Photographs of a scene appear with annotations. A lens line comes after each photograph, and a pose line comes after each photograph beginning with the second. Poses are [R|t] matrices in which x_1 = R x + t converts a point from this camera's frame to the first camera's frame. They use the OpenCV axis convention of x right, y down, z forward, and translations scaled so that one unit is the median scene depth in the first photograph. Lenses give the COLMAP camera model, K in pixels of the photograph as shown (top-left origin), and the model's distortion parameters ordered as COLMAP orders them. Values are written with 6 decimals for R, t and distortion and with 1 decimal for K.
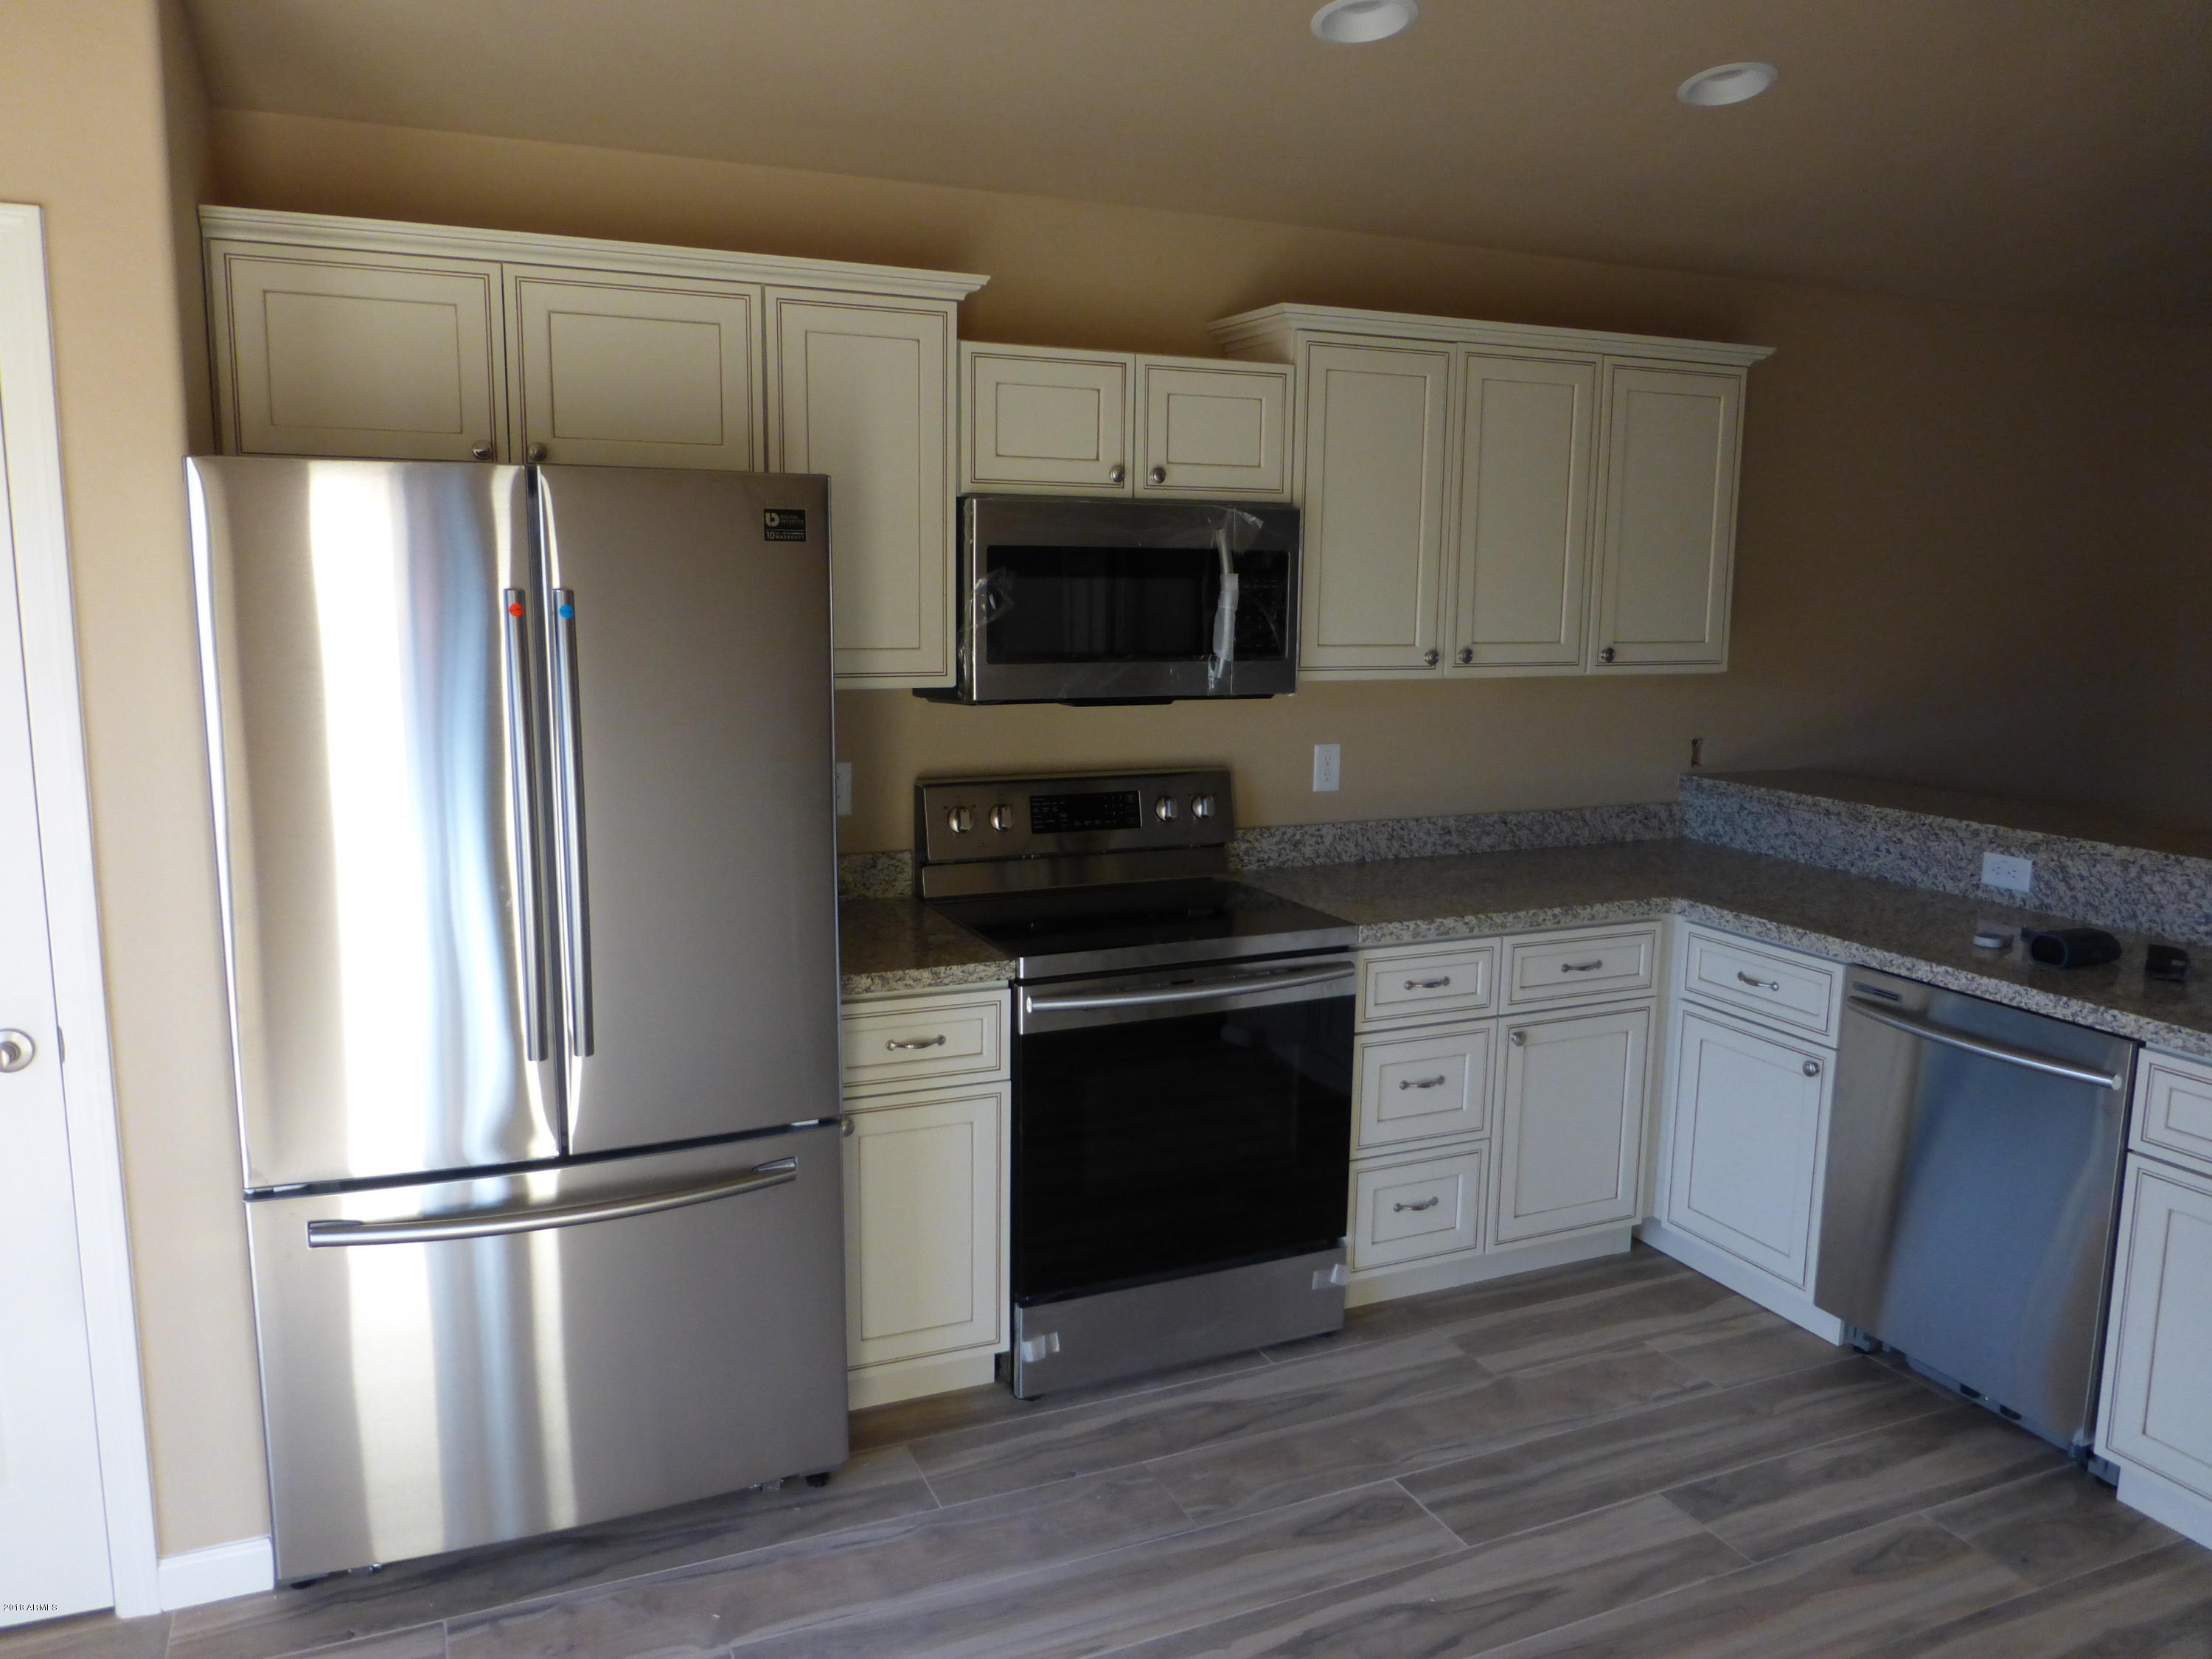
lens RADIAL K [[1612.1, 0, 1103.8], [0, 1612.1, 836.1], [0, 0, 1]] dist [-0.029335, 0.018031]
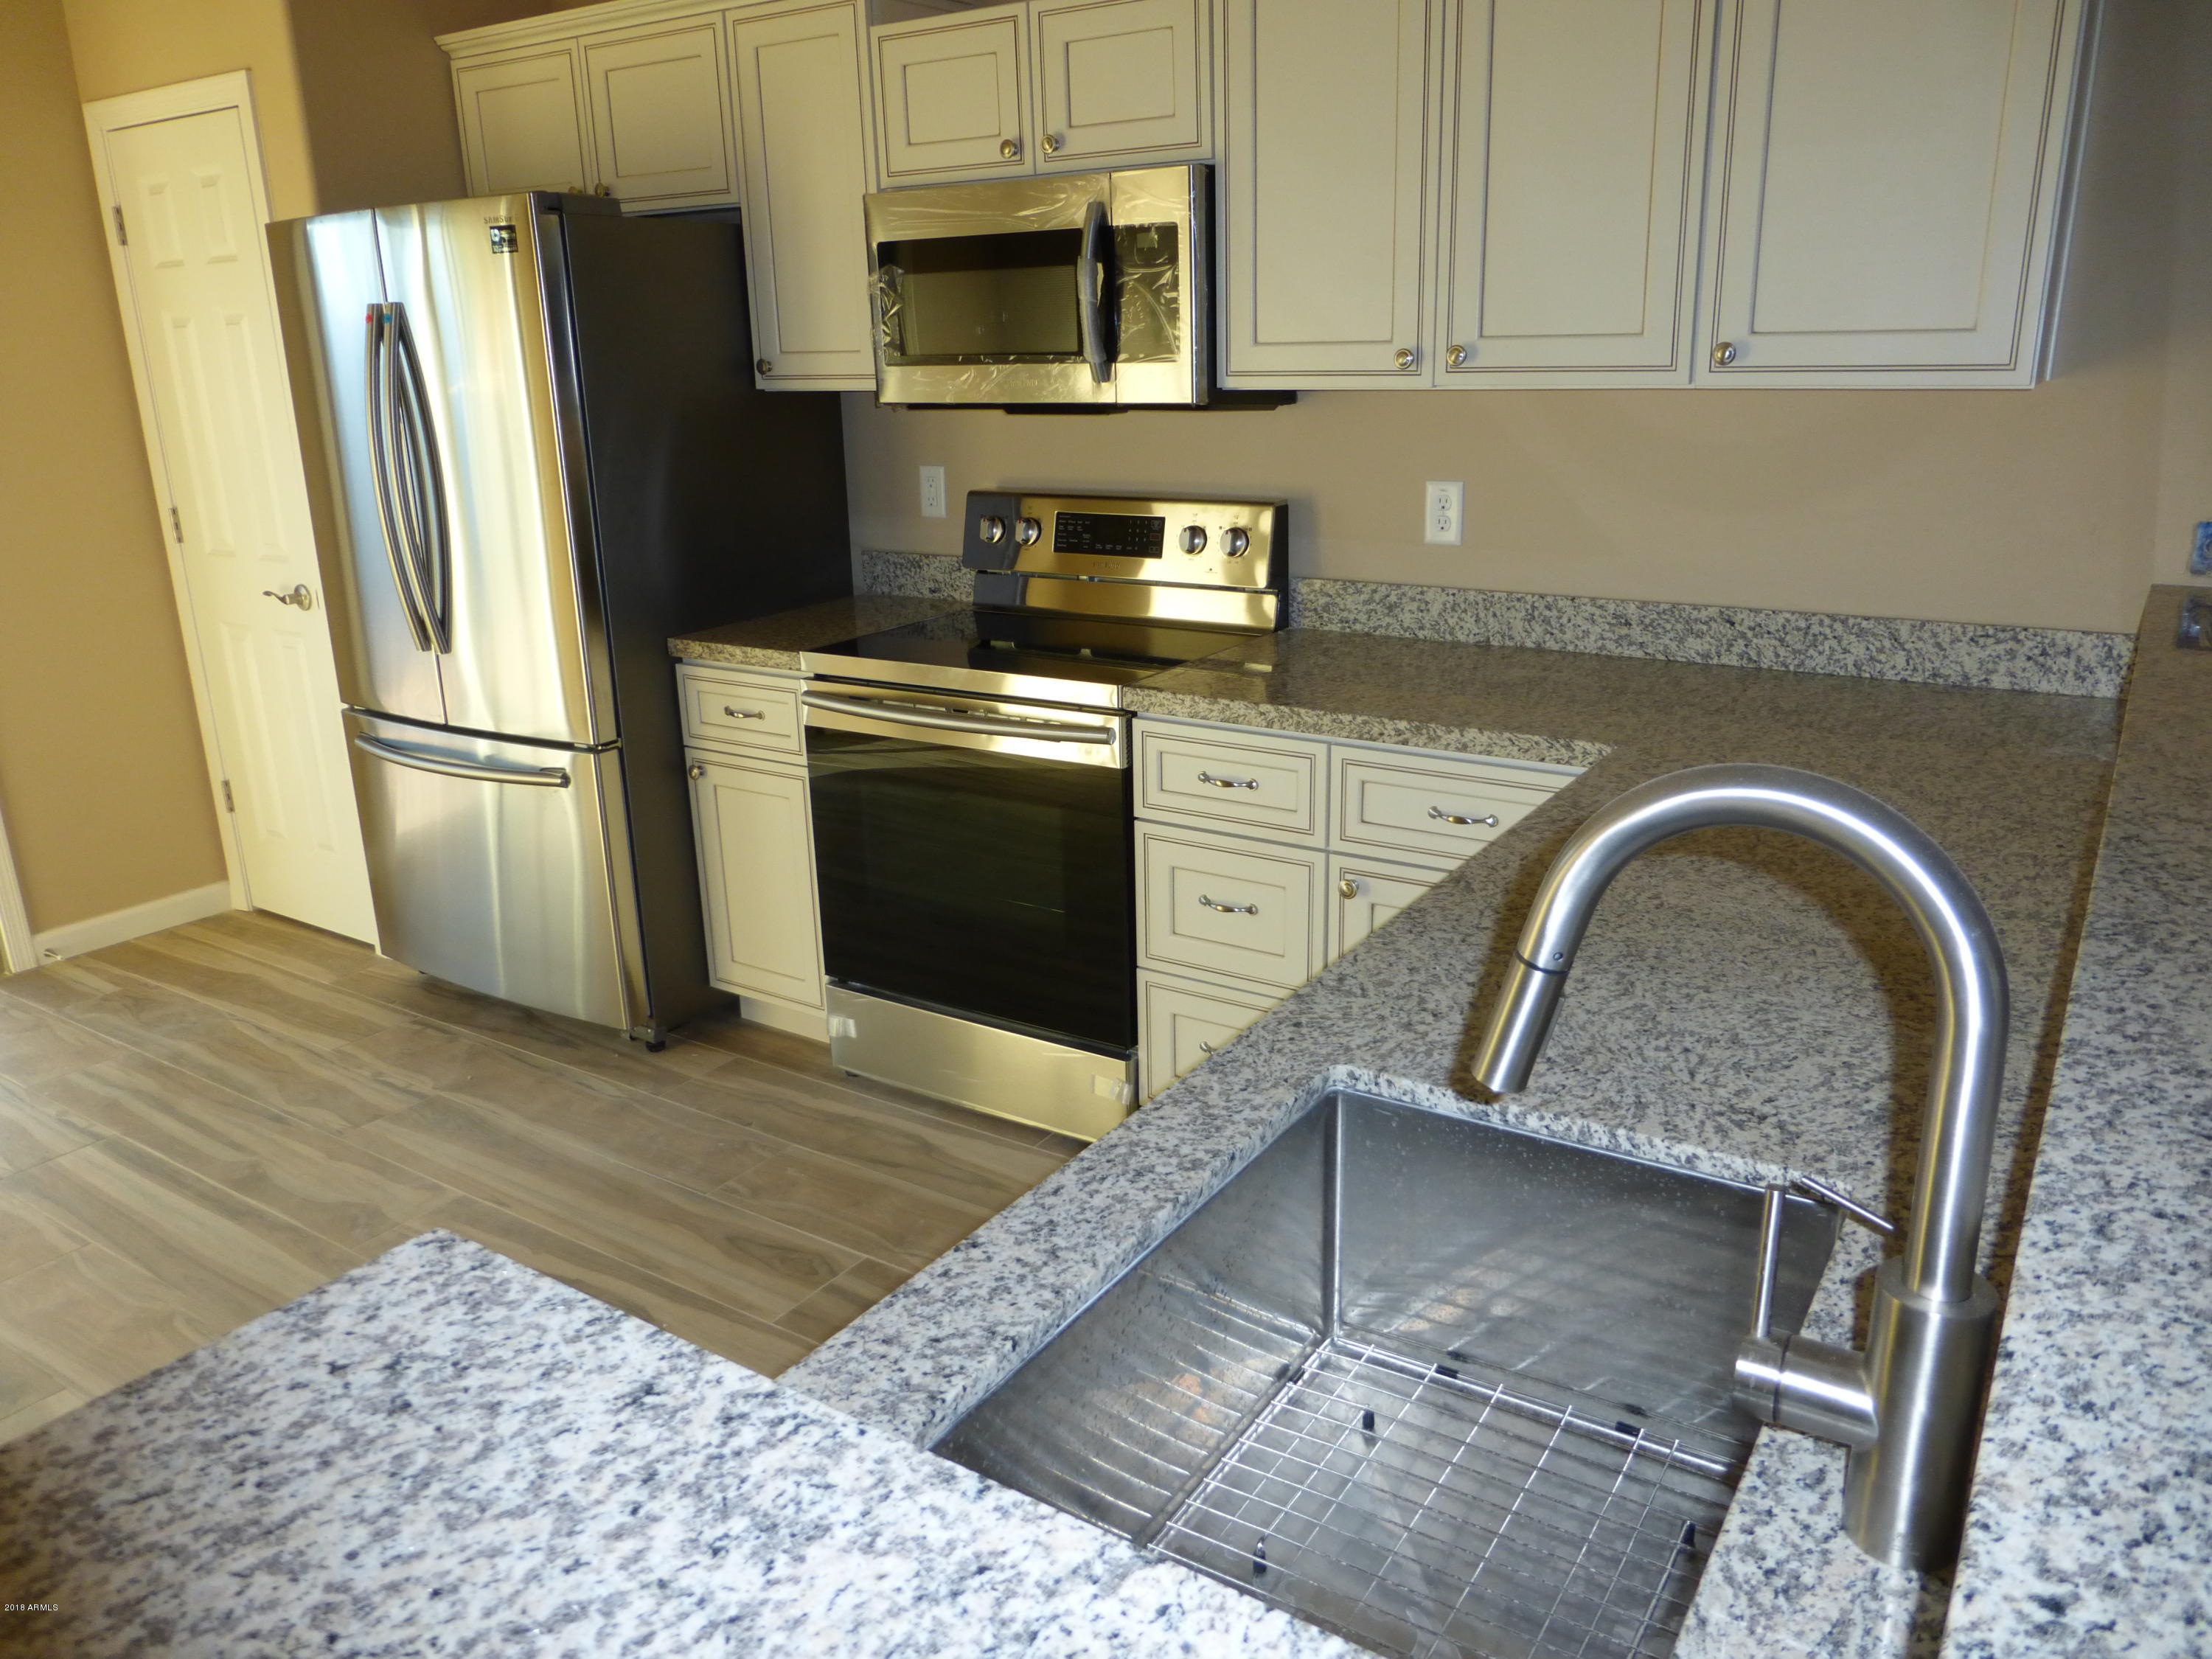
lens RADIAL K [[1612.1, 0, 1095.6], [0, 1612.1, 829.5], [0, 0, 1]] dist [-0.029335, 0.018031]
pose [[0.538177, 0.226608, -0.811797, 0.824292], [-0.105754, 0.973721, 0.201700, -0.038414], [0.836171, -0.022700, 0.547999, 0.521429]]
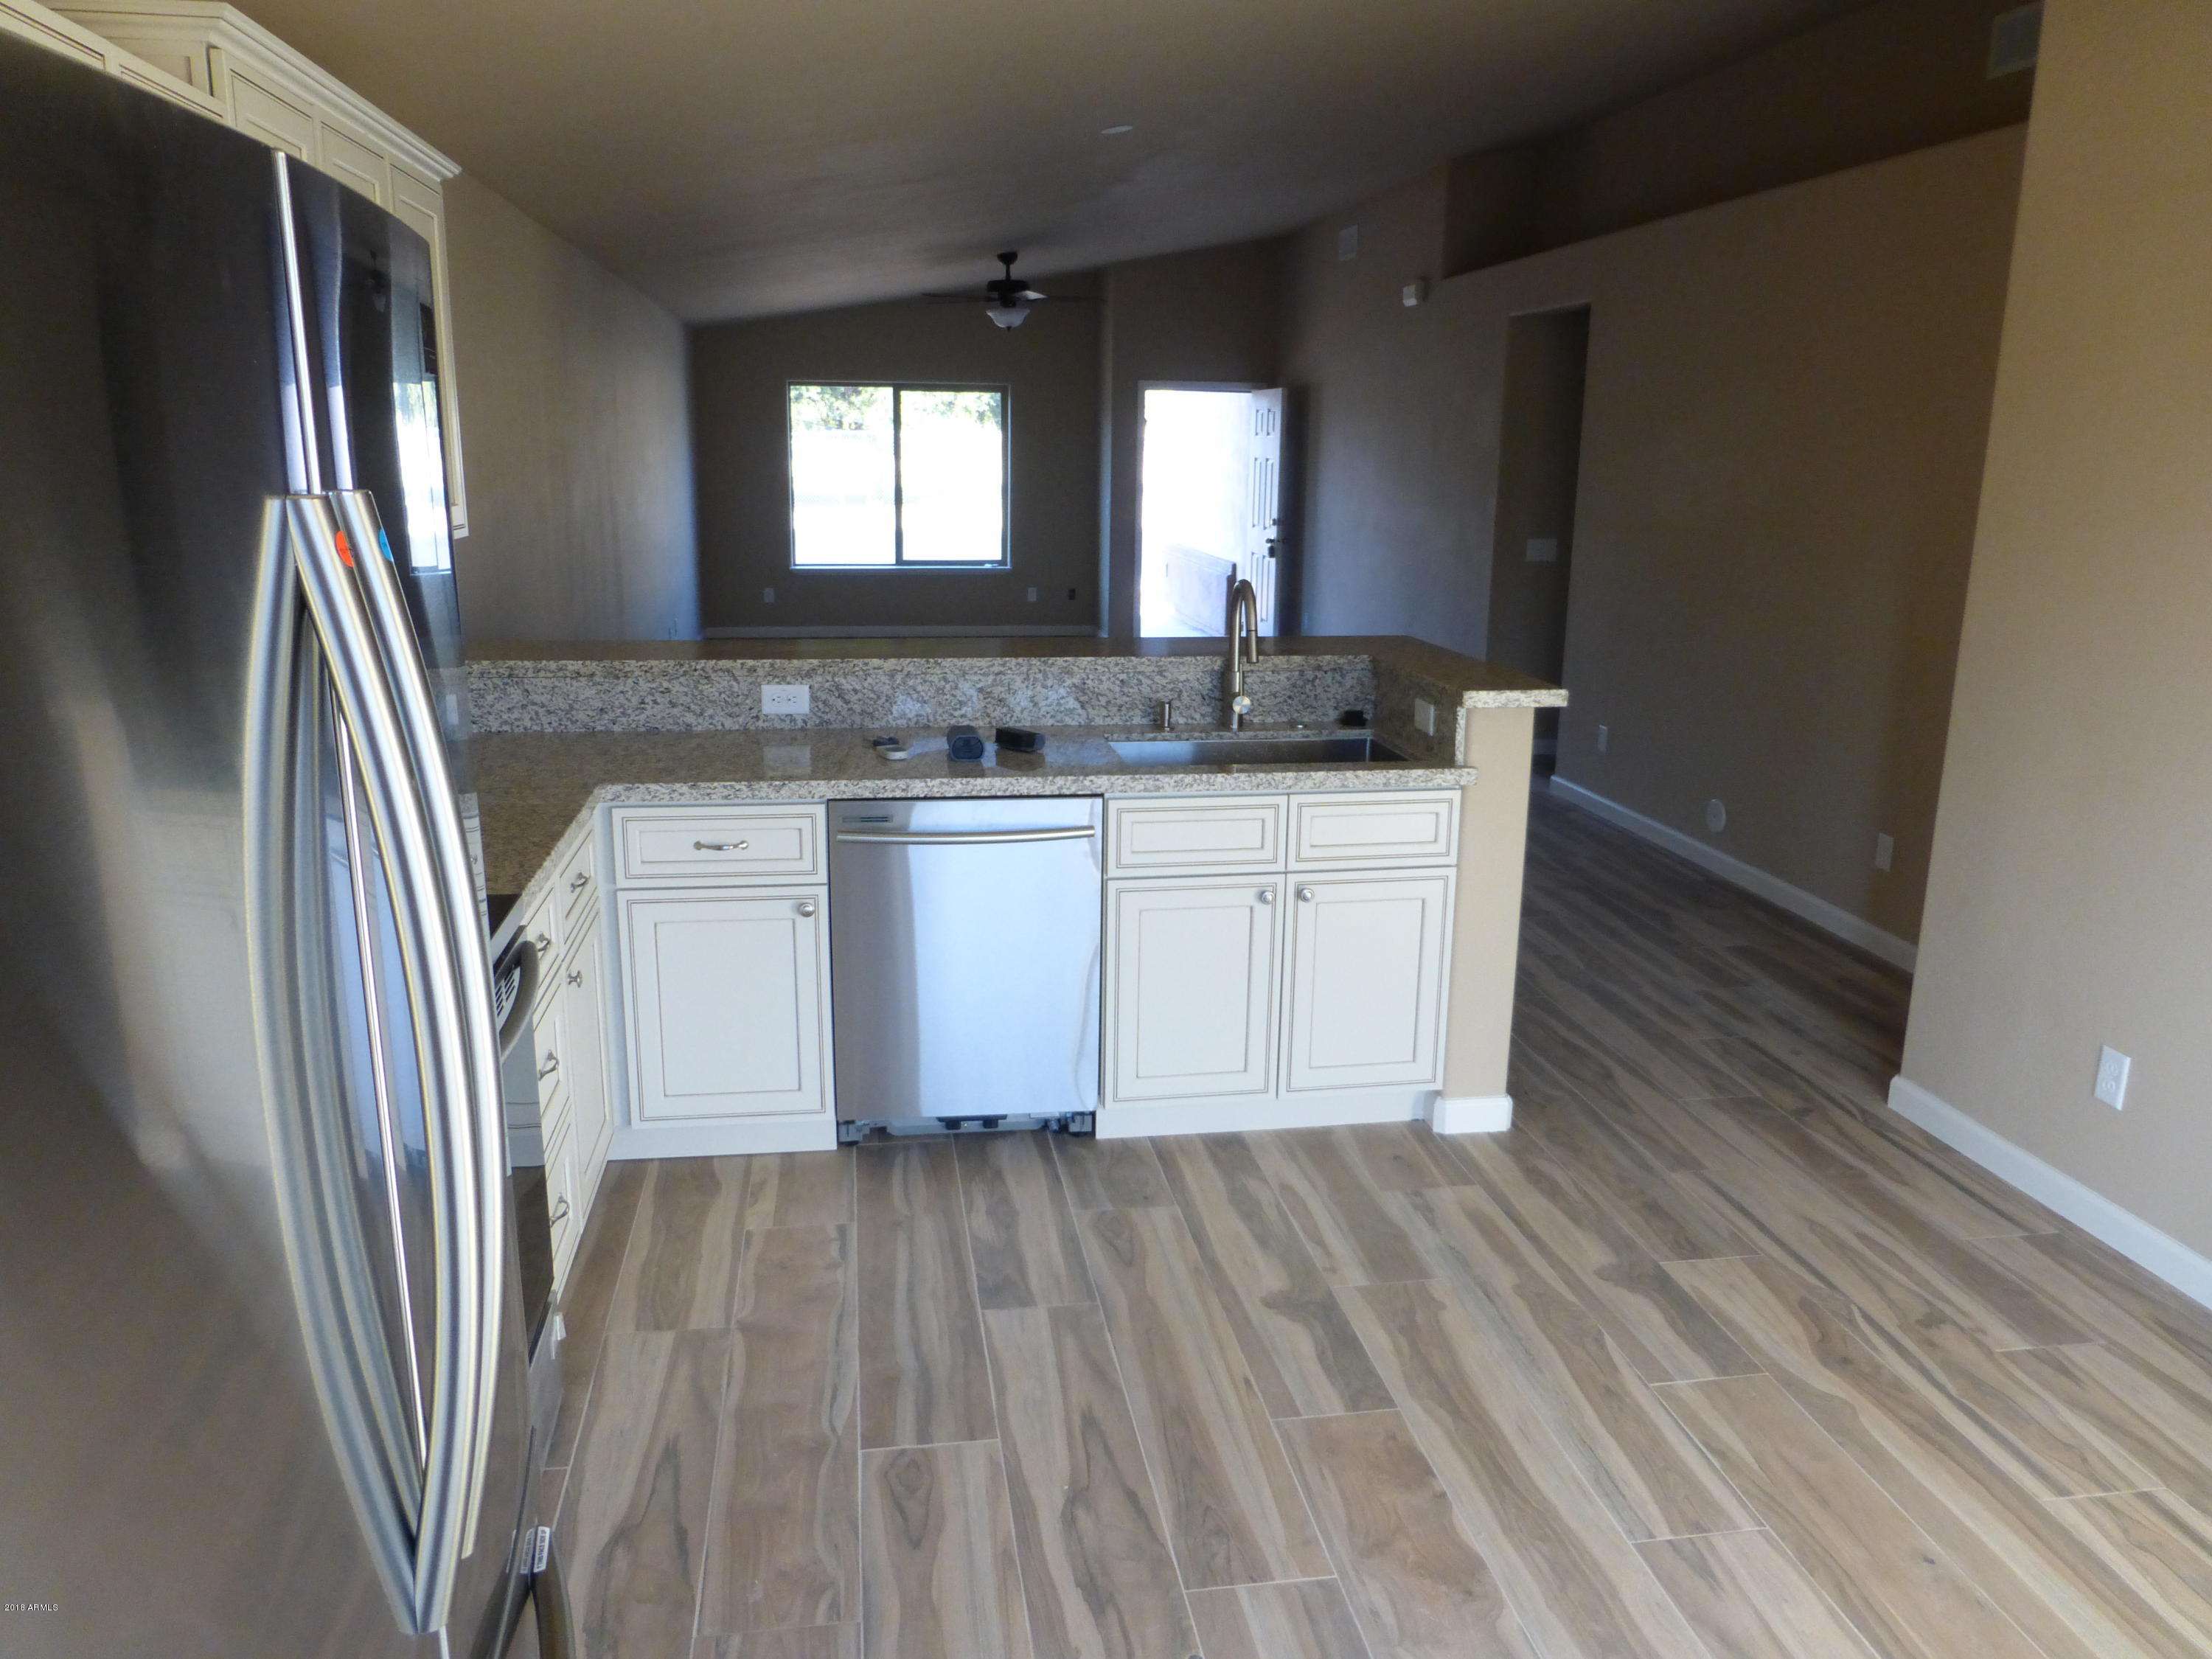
lens RADIAL K [[1612.1, 0, 1106.5], [0, 1612.1, 834.3], [0, 0, 1]] dist [-0.029335, 0.018031]
pose [[0.248043, -0.234167, 0.940021, -0.478357], [0.141637, 0.968685, 0.203934, -0.087421], [-0.958339, 0.082557, 0.273442, 0.508811]]
